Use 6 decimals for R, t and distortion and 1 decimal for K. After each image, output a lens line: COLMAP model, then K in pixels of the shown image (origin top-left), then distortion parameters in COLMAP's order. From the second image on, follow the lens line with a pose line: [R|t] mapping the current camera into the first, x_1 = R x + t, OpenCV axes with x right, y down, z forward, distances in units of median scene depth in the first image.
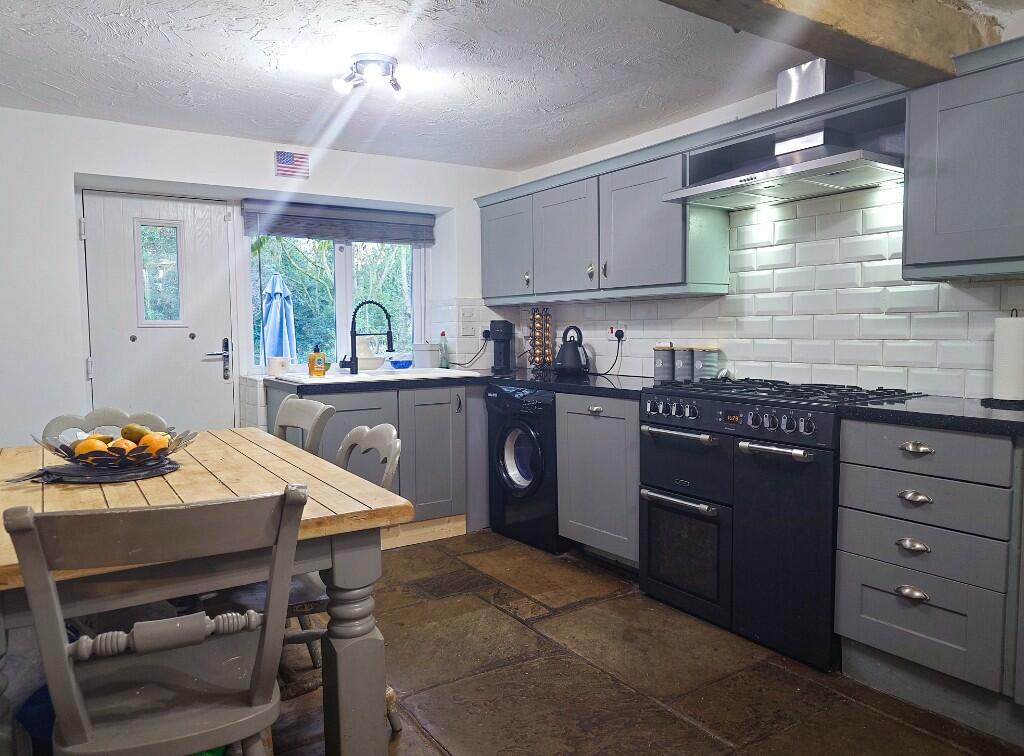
lens RADIAL K [[728.2, 0, 515.9], [0, 728.2, 375.7], [0, 0, 1]] dist [0.033752, 0.003070]
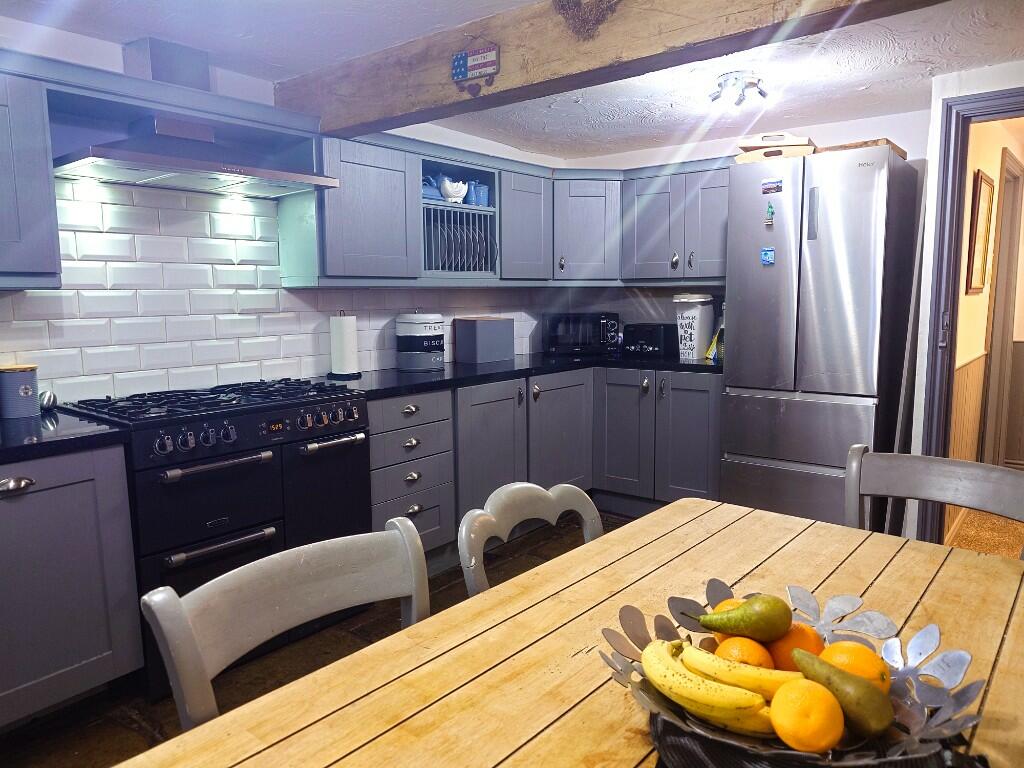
lens RADIAL K [[723.6, 0, 515.6], [0, 723.6, 386.3], [0, 0, 1]] dist [-0.018456, -0.004857]
pose [[-0.299274, -0.112919, 0.947462, -0.629648], [0.073675, 0.987274, 0.140936, -0.095814], [-0.951319, 0.111983, -0.287146, 0.895137]]
